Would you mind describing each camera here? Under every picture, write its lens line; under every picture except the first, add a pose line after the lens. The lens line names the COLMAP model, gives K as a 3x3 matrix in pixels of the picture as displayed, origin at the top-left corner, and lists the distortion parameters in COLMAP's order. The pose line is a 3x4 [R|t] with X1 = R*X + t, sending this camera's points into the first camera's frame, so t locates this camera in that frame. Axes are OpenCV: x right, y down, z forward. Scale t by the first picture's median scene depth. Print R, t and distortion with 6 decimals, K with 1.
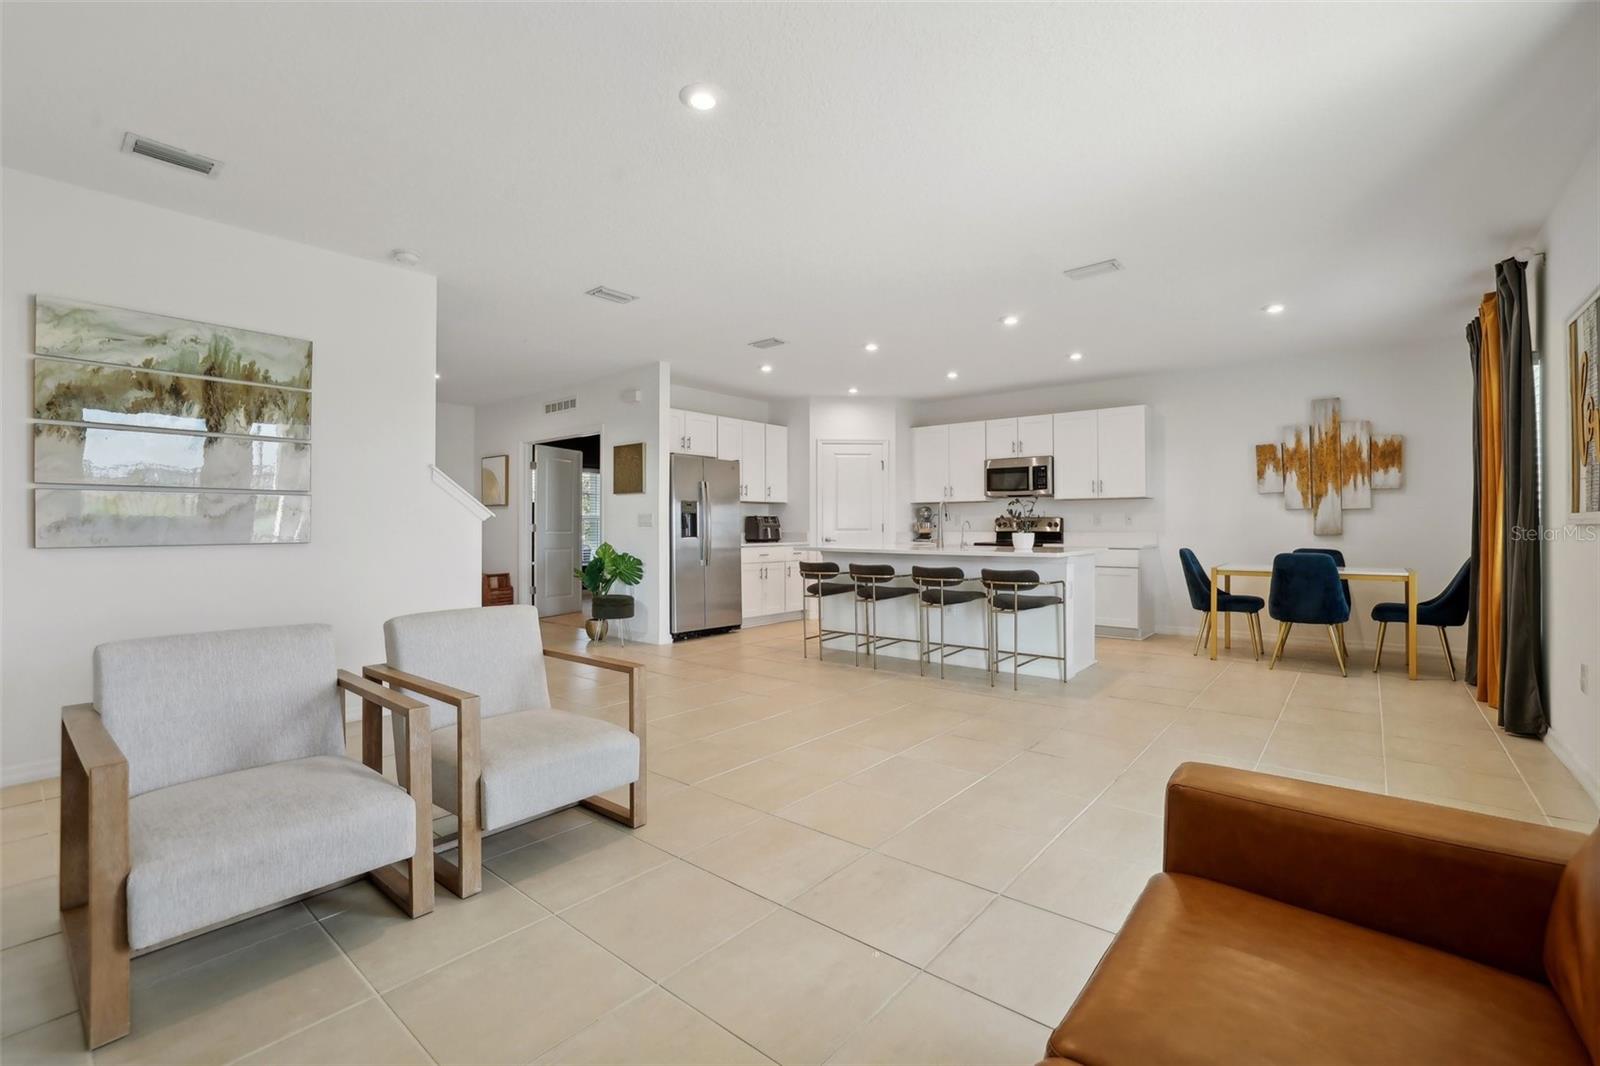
lens RADIAL K [[695.0, 0, 789.8], [0, 695.0, 524.4], [0, 0, 1]] dist [-0.043993, 0.016764]
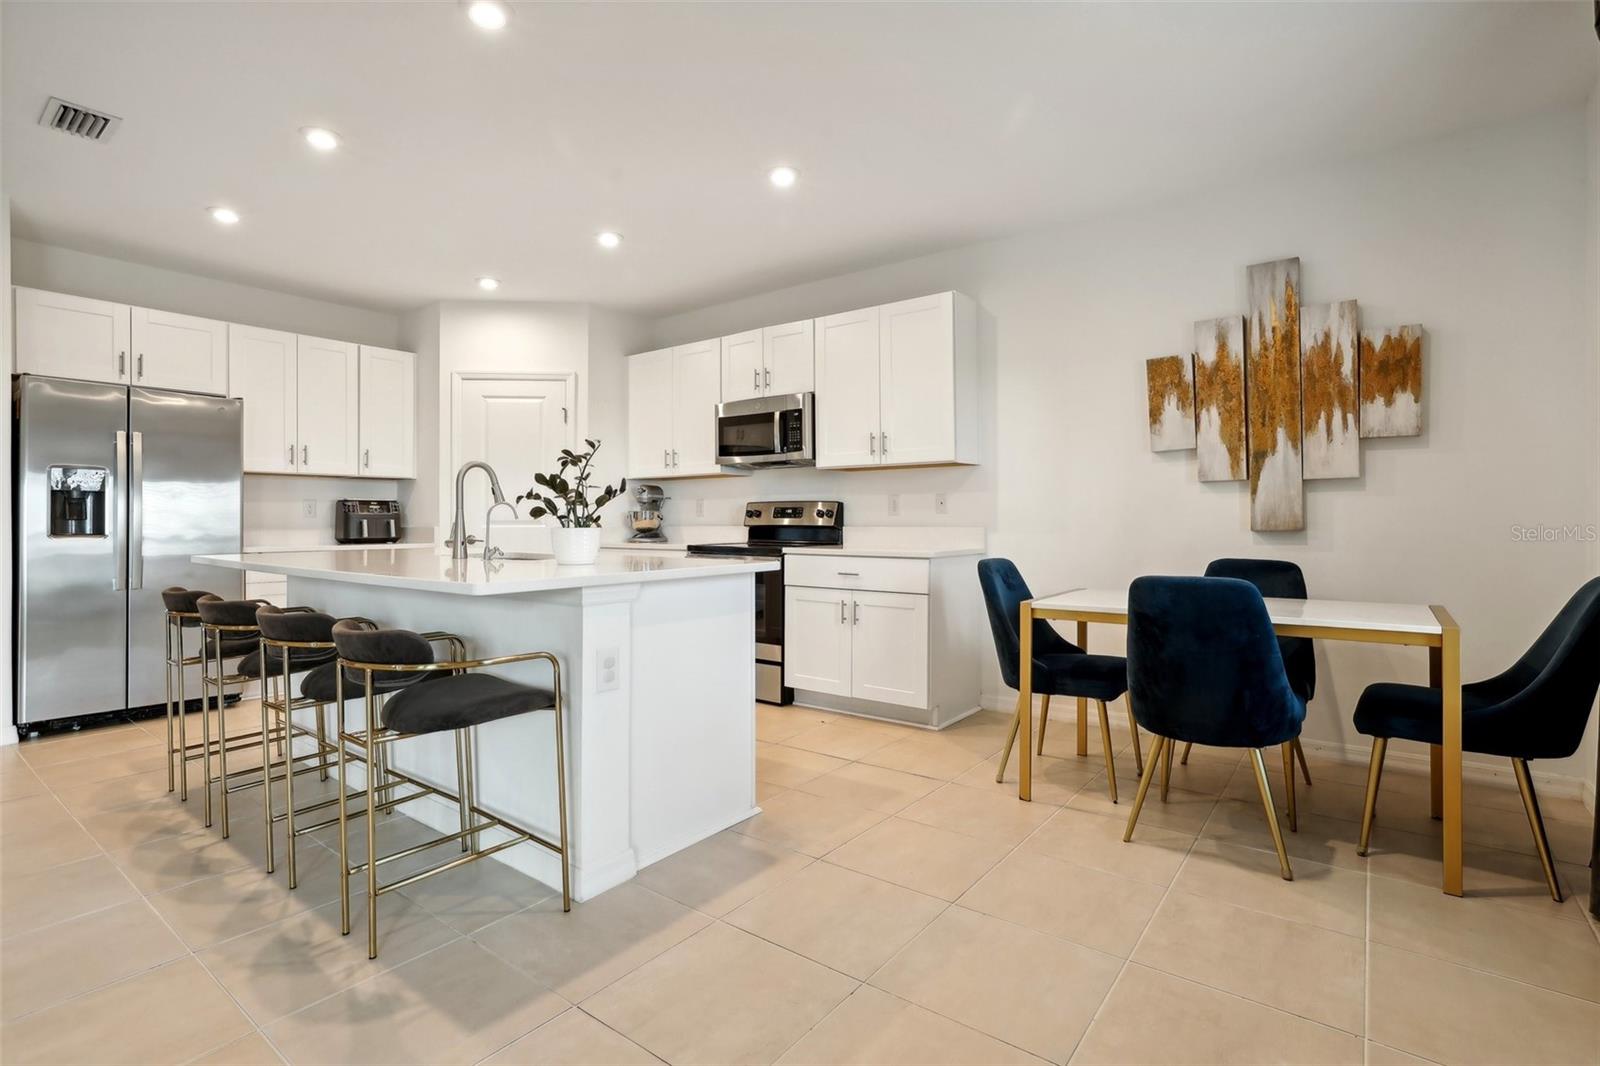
lens RADIAL K [[764.8, 0, 784.1], [0, 764.8, 520.8], [0, 0, 1]] dist [-0.034050, 0.016059]
pose [[0.999285, -0.000709, 0.037796, 0.380662], [0.000627, 0.999997, 0.002196, 0.005808], [-0.037797, -0.002171, 0.999283, 0.427075]]
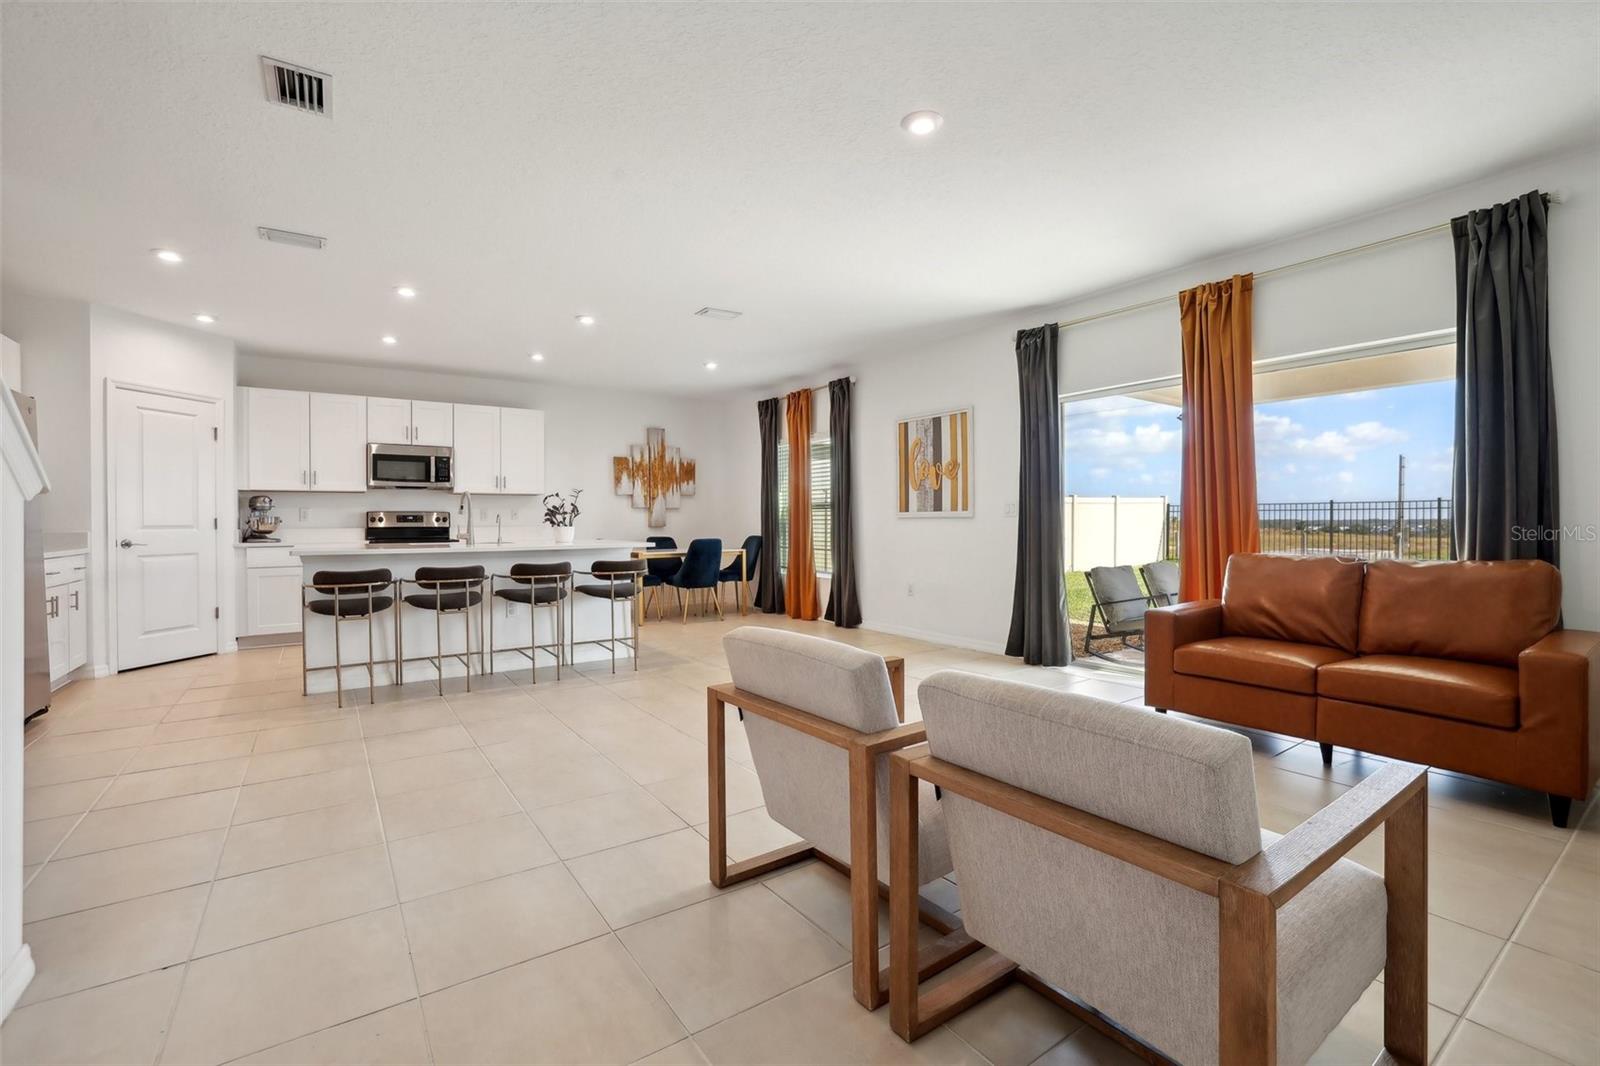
lens RADIAL K [[695.0, 0, 789.8], [0, 695.0, 524.4], [0, 0, 1]] dist [-0.043993, 0.016764]
pose [[0.267854, -0.005070, 0.963446, -0.467012], [0.003857, 0.999984, 0.004190, 0.005566], [-0.963452, 0.002593, 0.267870, 0.342748]]
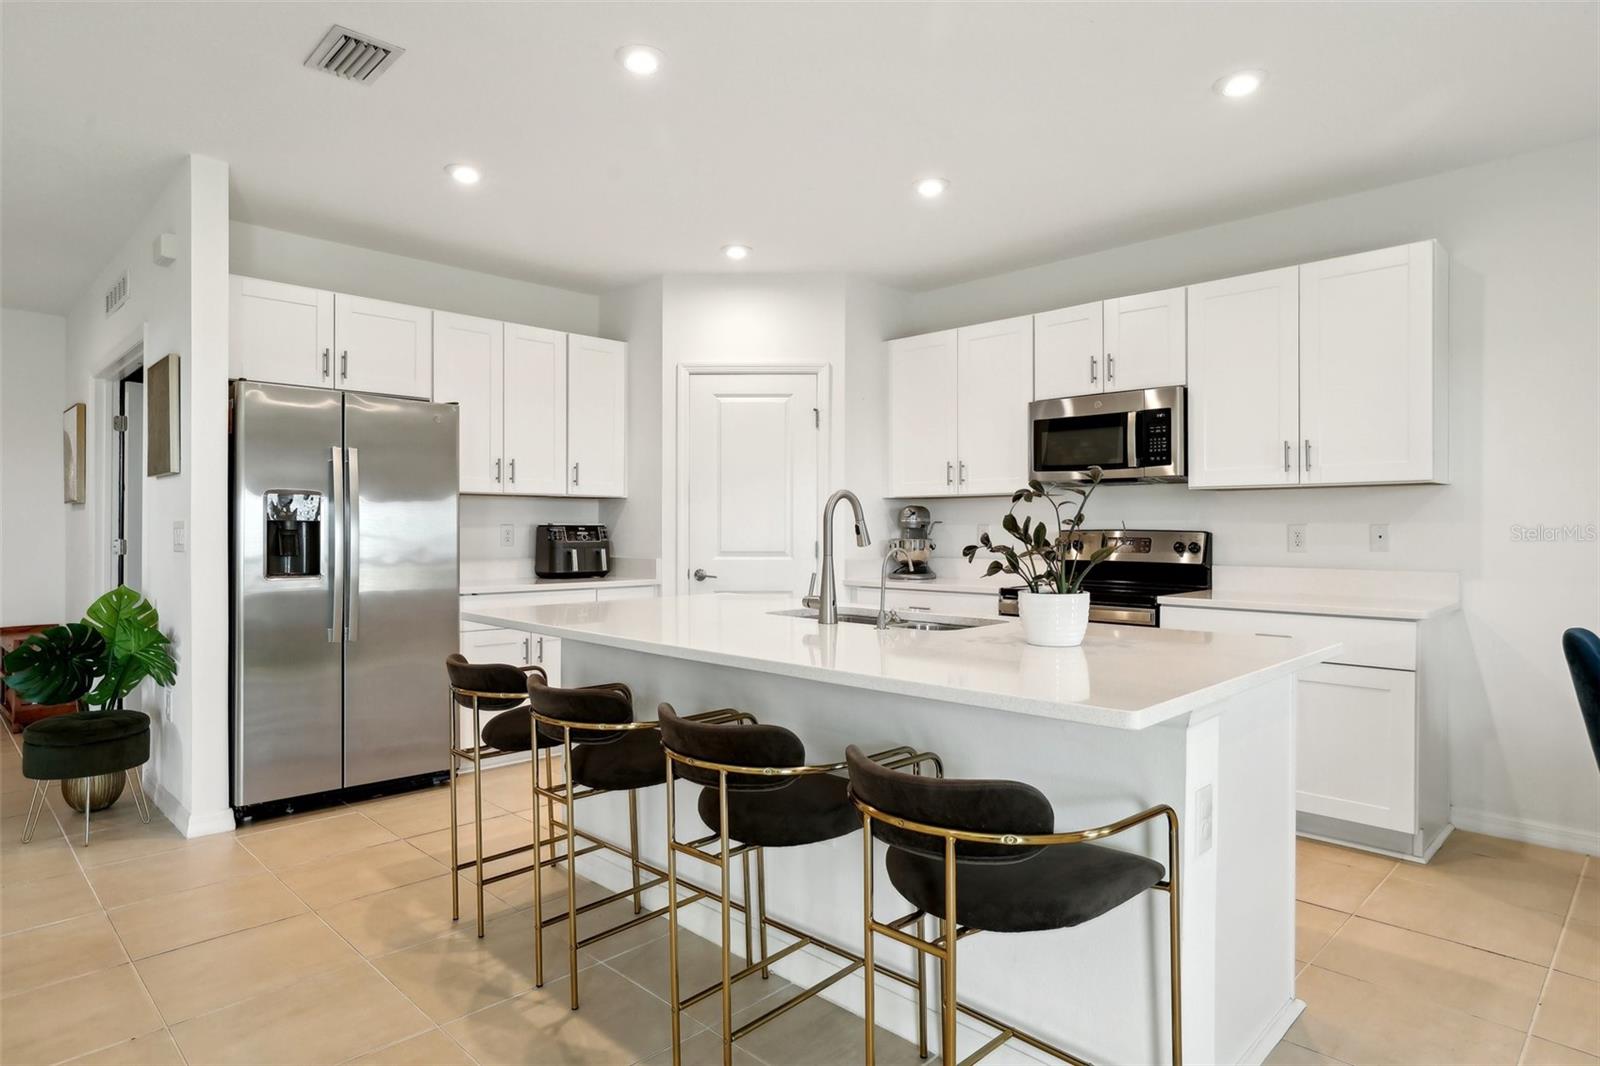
lens RADIAL K [[900.8, 0, 782.3], [0, 900.8, 530.9], [0, 0, 1]] dist [-0.035155, 0.031760]
pose [[0.995757, 0.003340, -0.091959, 0.213396], [-0.003047, 0.999990, 0.003325, -0.013269], [0.091969, -0.003031, 0.995757, 0.496308]]
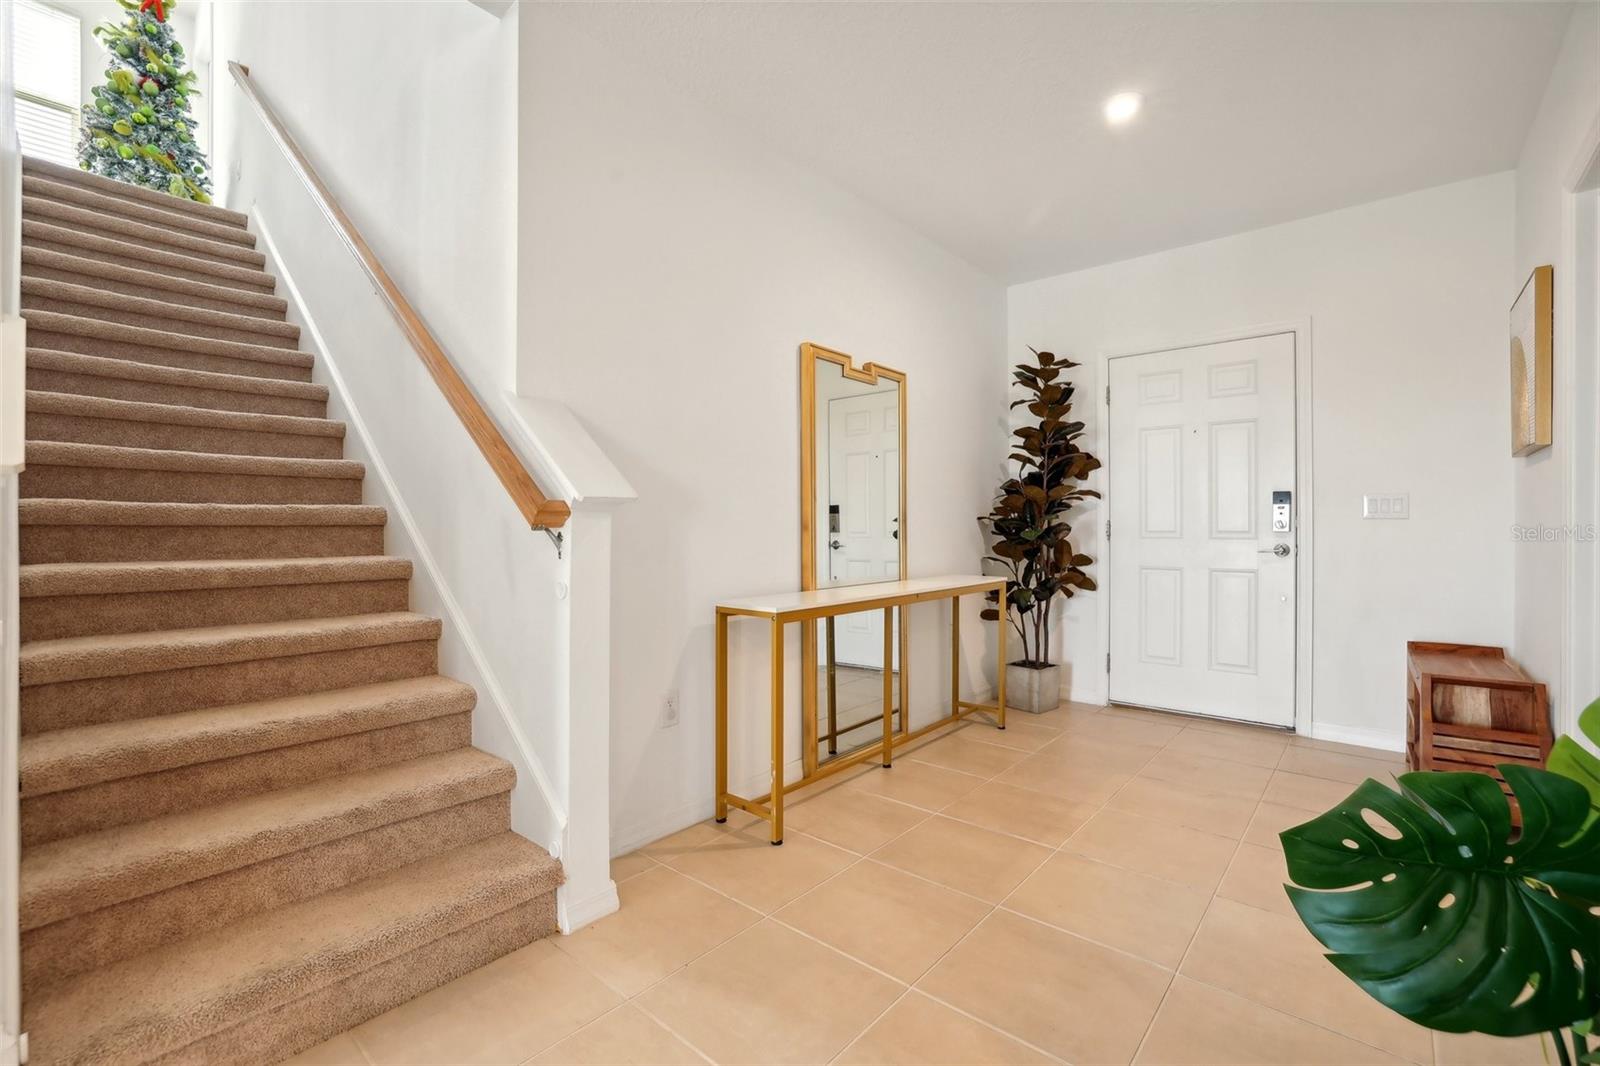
lens RADIAL K [[695.0, 0, 789.8], [0, 695.0, 524.4], [0, 0, 1]] dist [-0.043993, 0.016764]
pose [[-0.026983, -0.003163, -0.999631, -0.163976], [0.005466, 0.999980, -0.003311, 0.006265], [0.999621, -0.005554, -0.026965, 0.892467]]
